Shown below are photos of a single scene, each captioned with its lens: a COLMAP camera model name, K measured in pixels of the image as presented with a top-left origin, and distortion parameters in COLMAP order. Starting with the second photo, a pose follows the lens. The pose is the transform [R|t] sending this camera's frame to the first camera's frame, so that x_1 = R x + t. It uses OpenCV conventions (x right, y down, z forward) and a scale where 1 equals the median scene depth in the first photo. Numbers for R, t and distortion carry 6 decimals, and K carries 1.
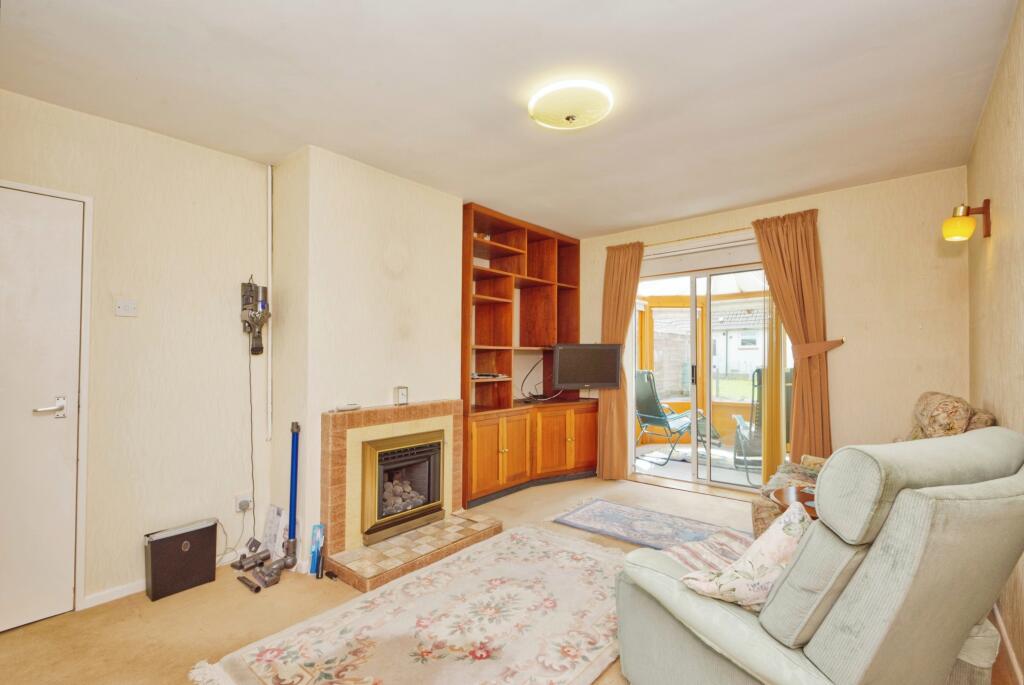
lens RADIAL K [[462.6, 0, 513.3], [0, 462.6, 346.0], [0, 0, 1]] dist [0.006103, -0.004285]
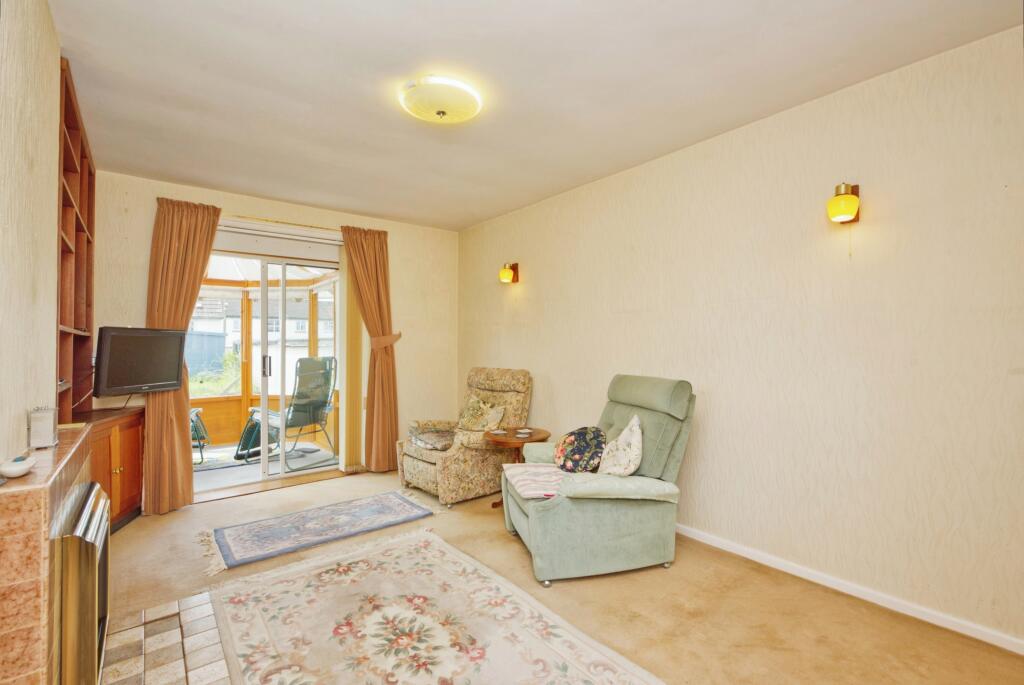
lens RADIAL K [[462.6, 0, 514.2], [0, 462.6, 341.8], [0, 0, 1]] dist [0.006103, -0.004285]
pose [[0.197665, 0.011667, 0.980200, -0.530751], [-0.018384, 0.999797, -0.008193, 0.013452], [-0.980097, -0.016400, 0.197840, 0.393444]]
